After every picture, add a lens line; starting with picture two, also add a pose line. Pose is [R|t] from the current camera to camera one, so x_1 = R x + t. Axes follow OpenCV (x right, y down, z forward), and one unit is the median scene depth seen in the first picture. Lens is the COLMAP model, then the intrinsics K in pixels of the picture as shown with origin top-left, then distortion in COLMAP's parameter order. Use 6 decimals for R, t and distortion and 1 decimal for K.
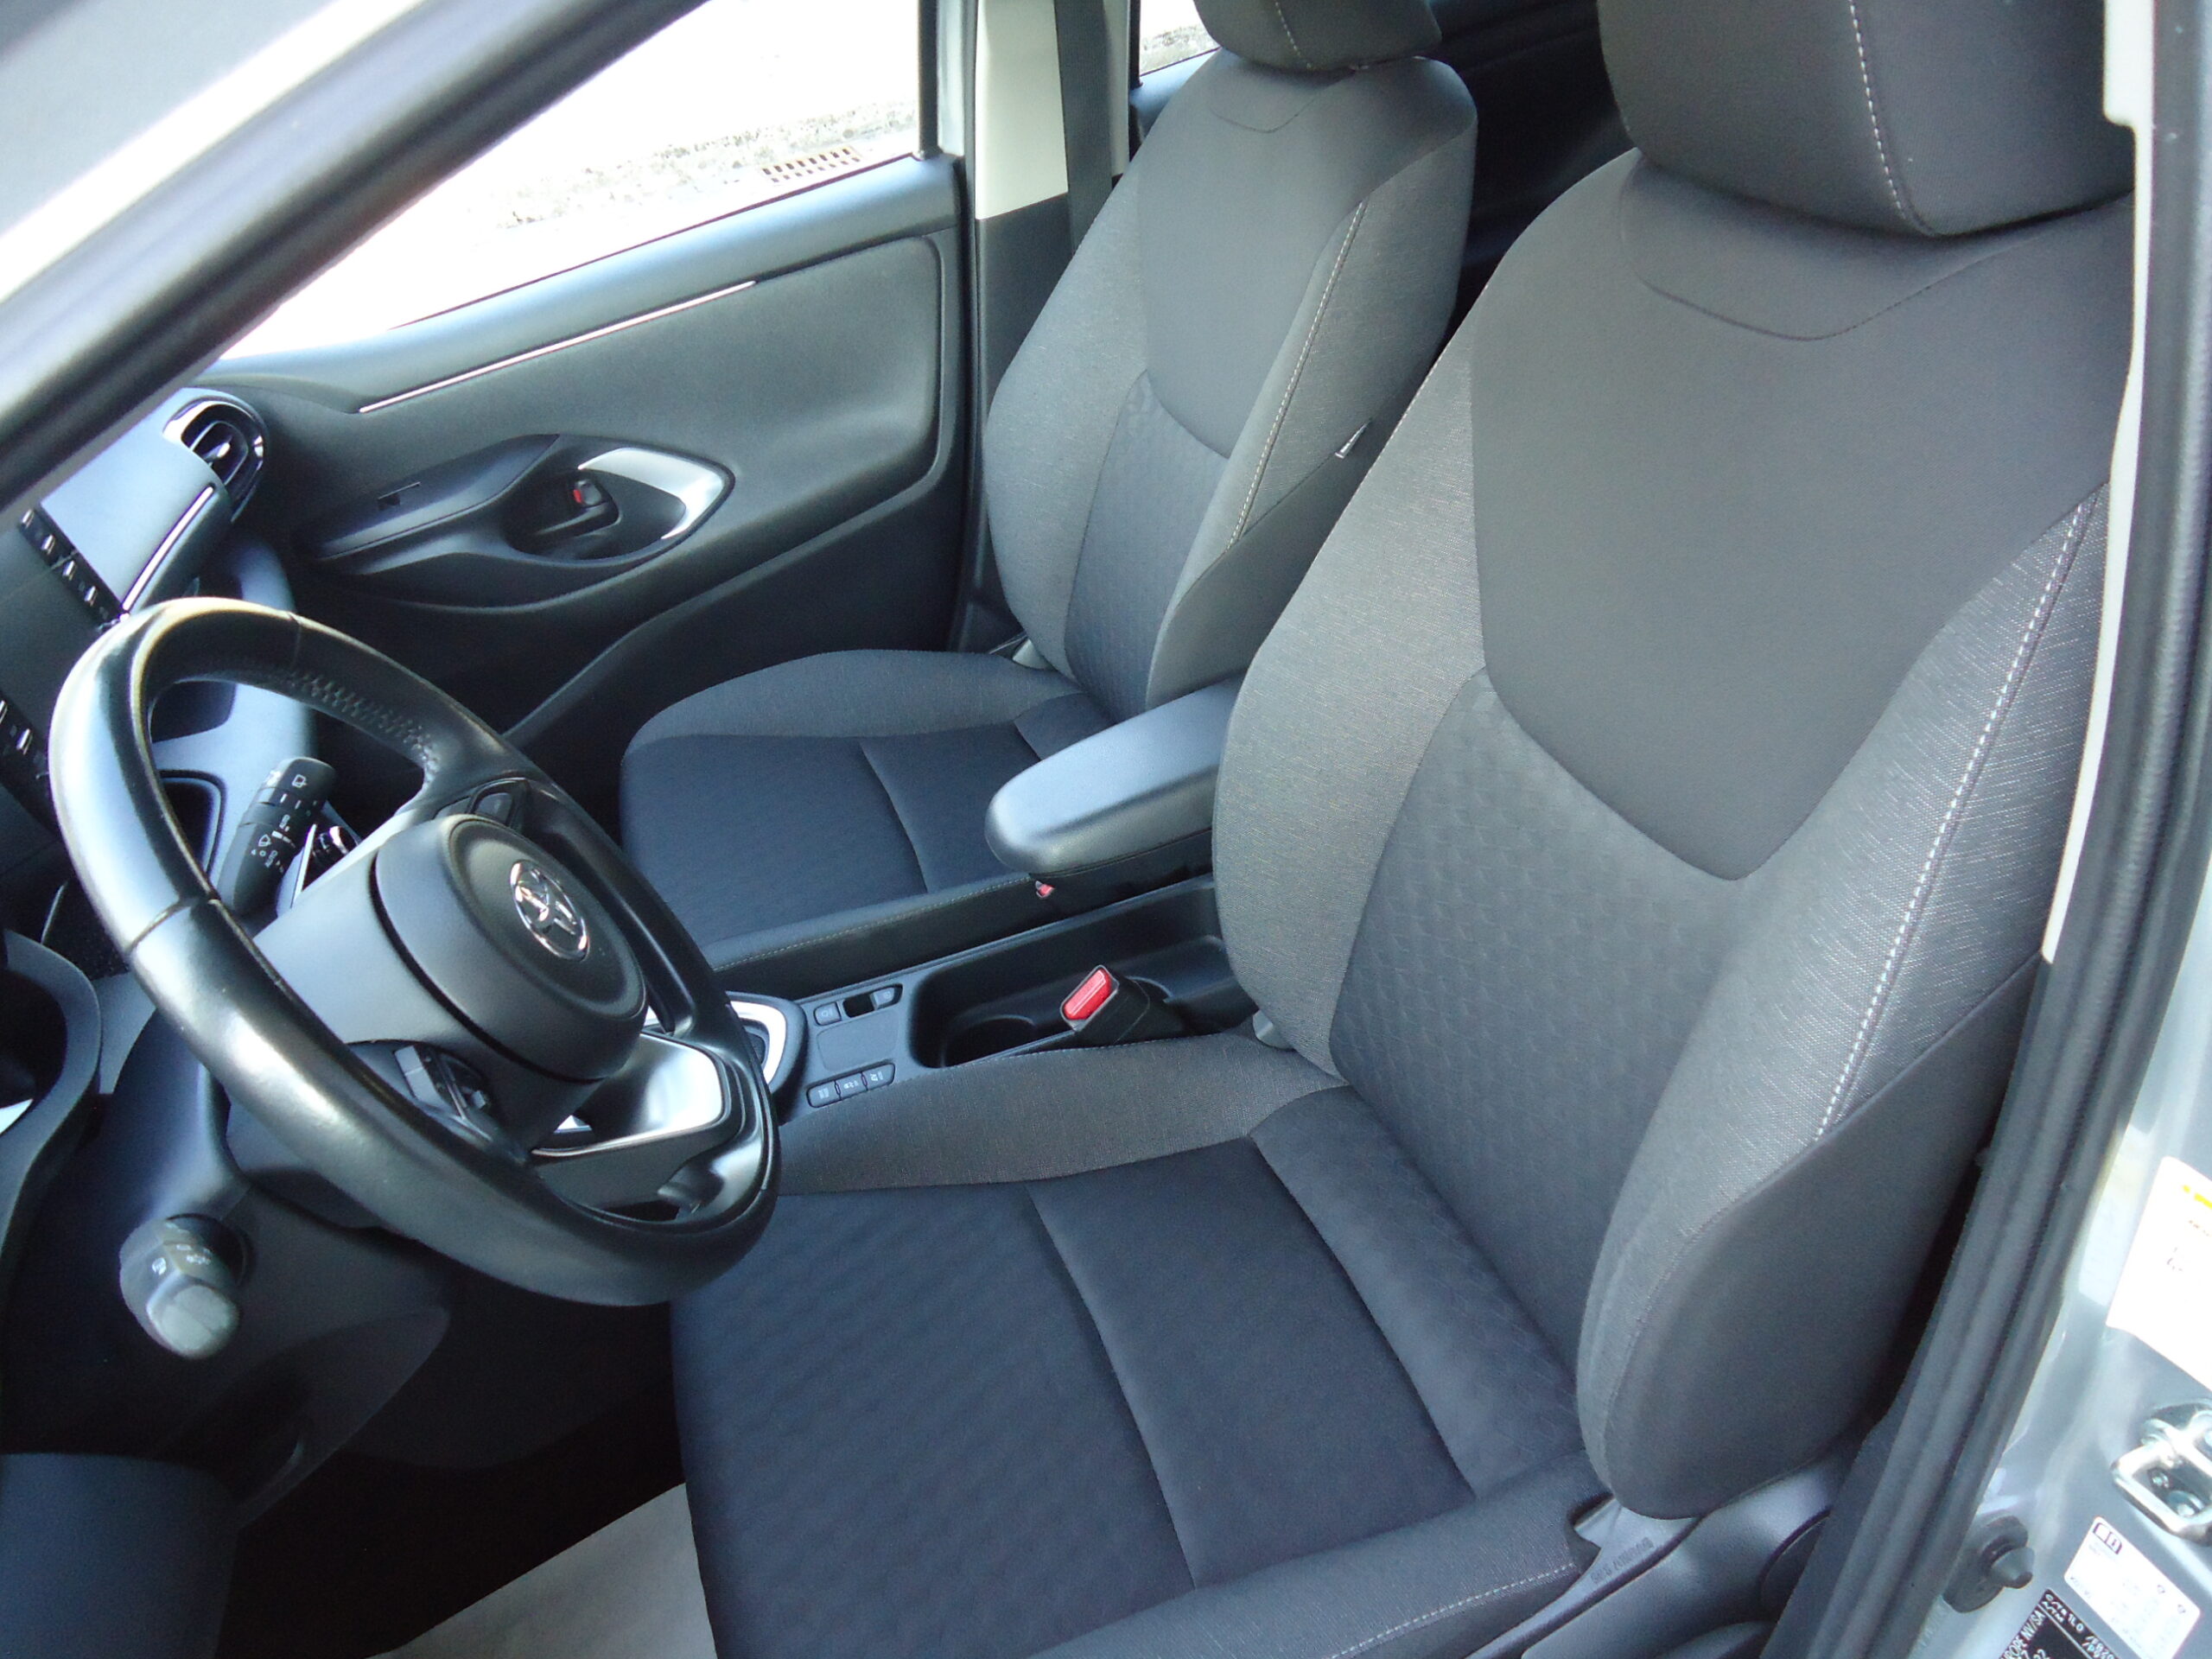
lens RADIAL K [[1620.7, 0, 1109.0], [0, 1620.7, 825.6], [0, 0, 1]] dist [-0.010499, 0.009928]
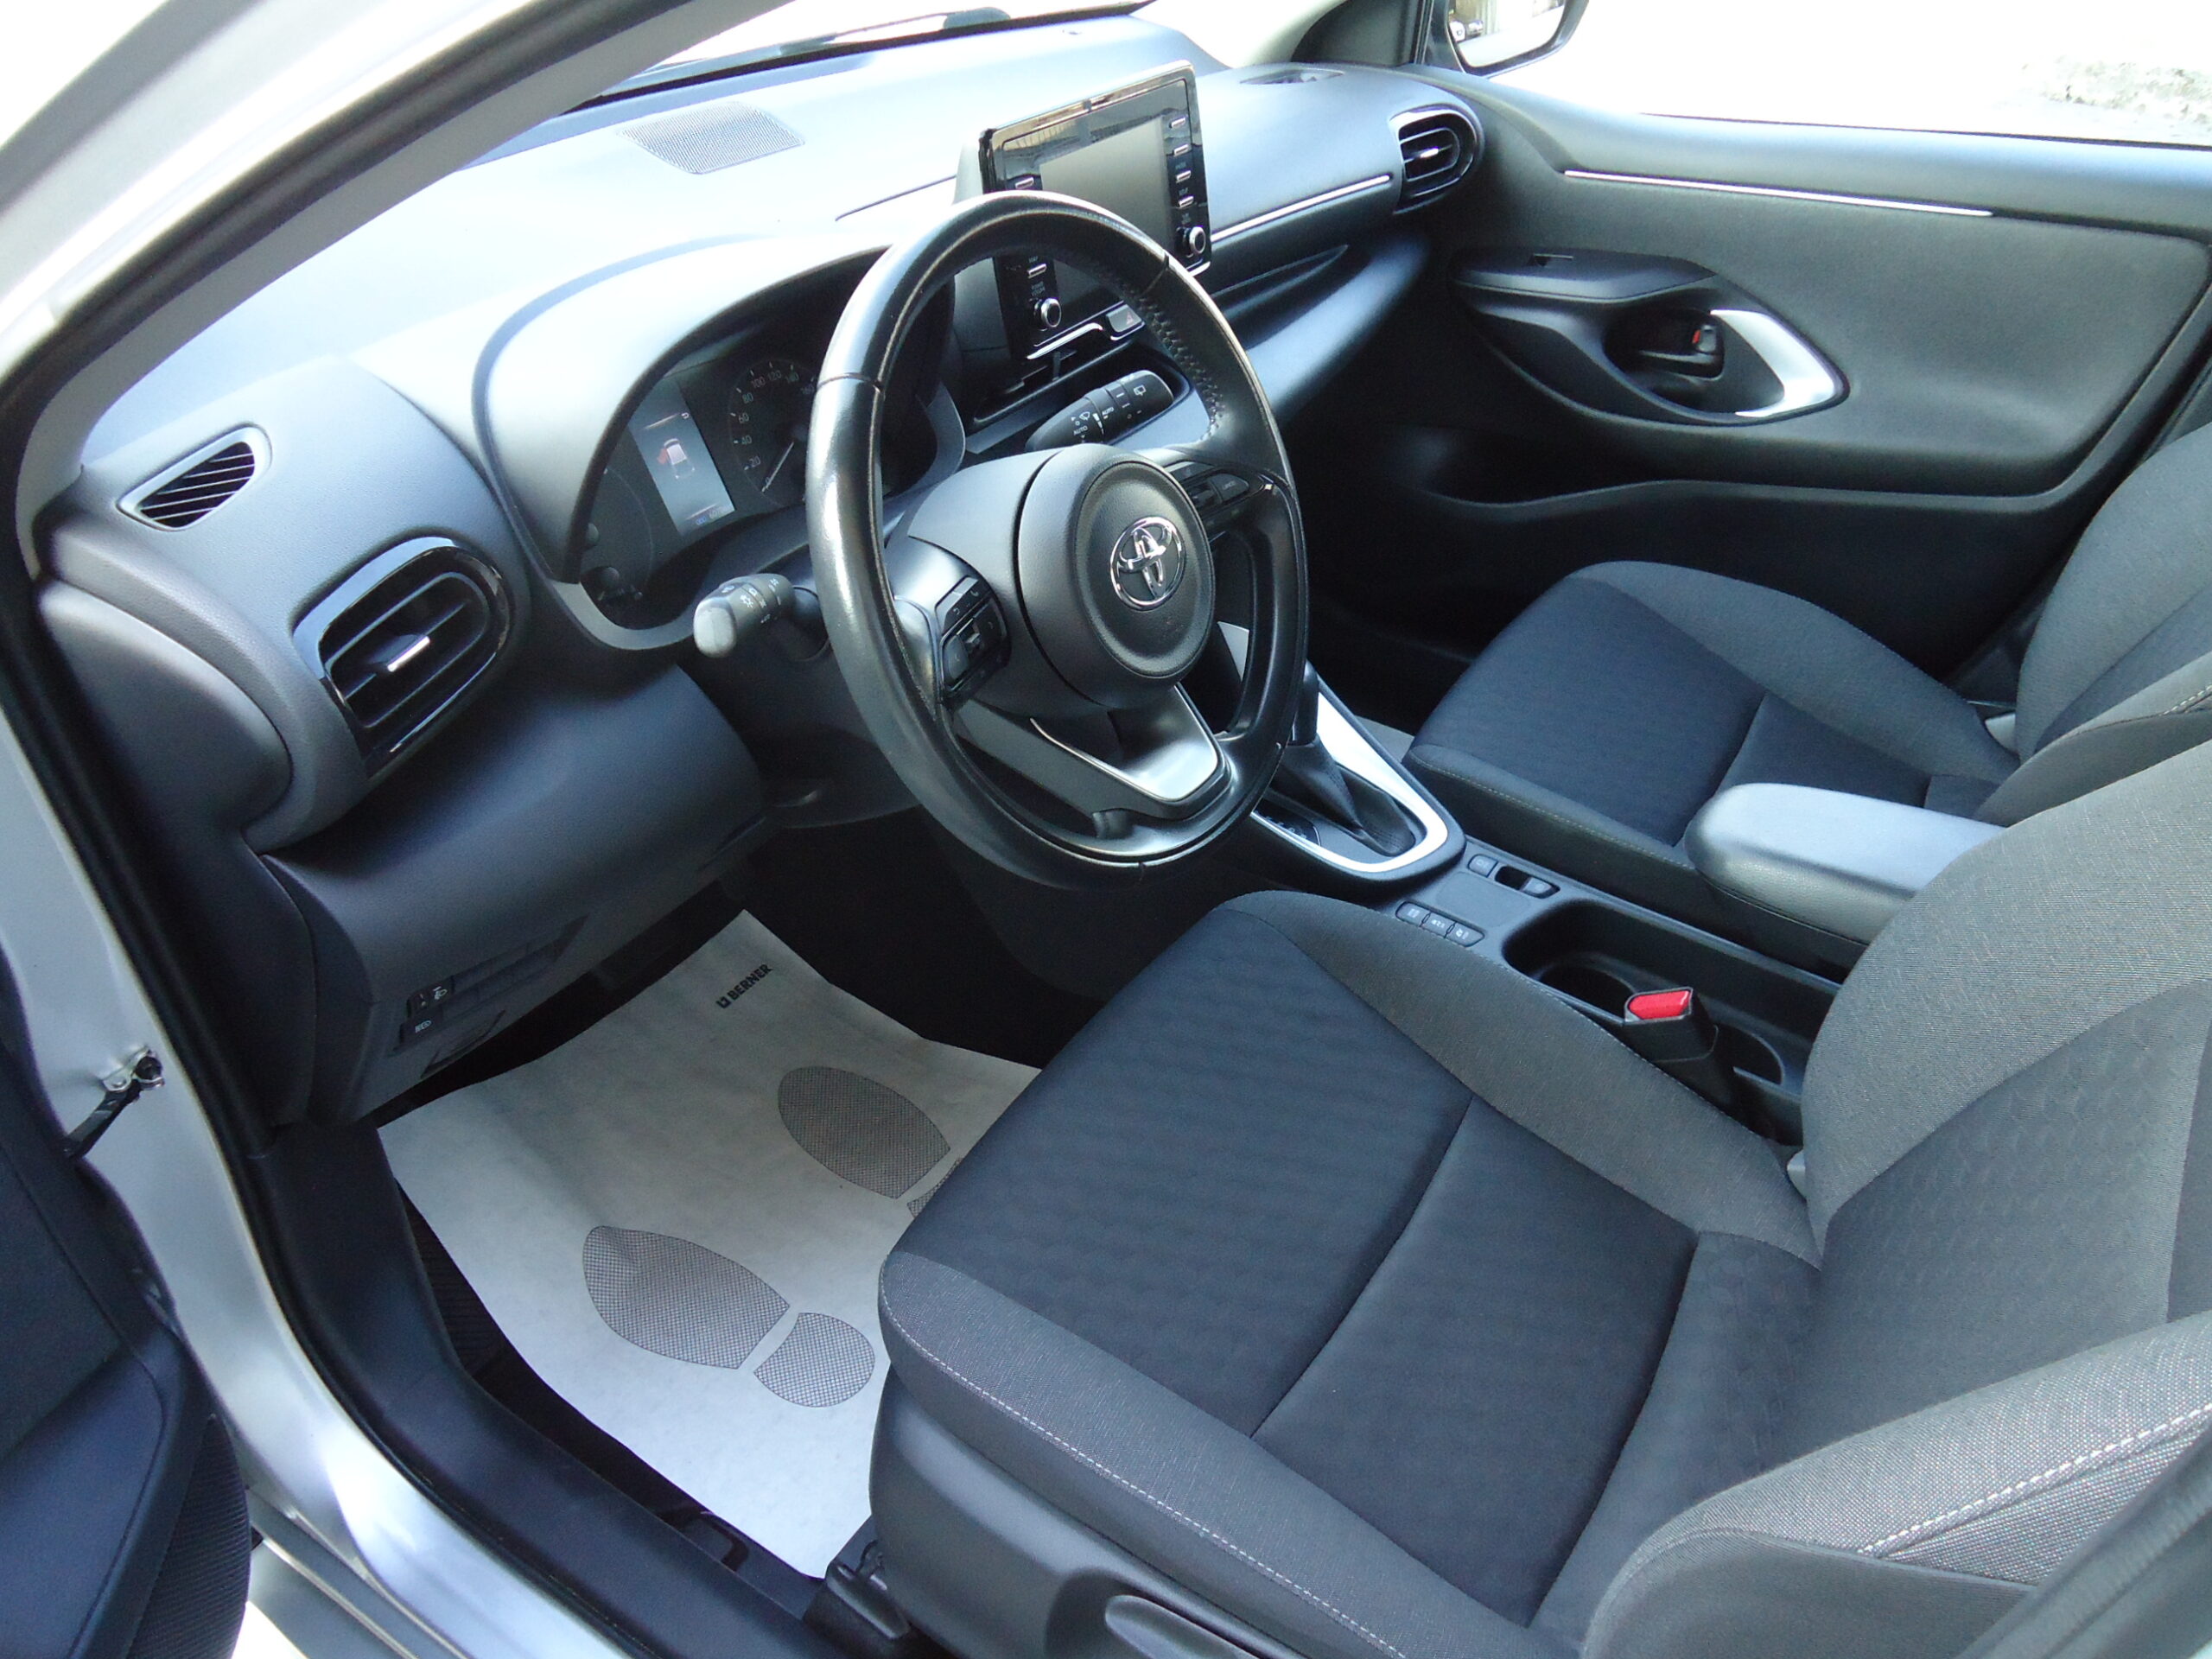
lens RADIAL K [[1620.7, 0, 1116.9], [0, 1620.7, 829.5], [0, 0, 1]] dist [-0.010499, 0.009928]
pose [[0.597903, 0.598949, -0.532703, 0.222748], [-0.541939, 0.791724, 0.281913, -0.065755], [0.590605, 0.120136, 0.797968, 0.036174]]
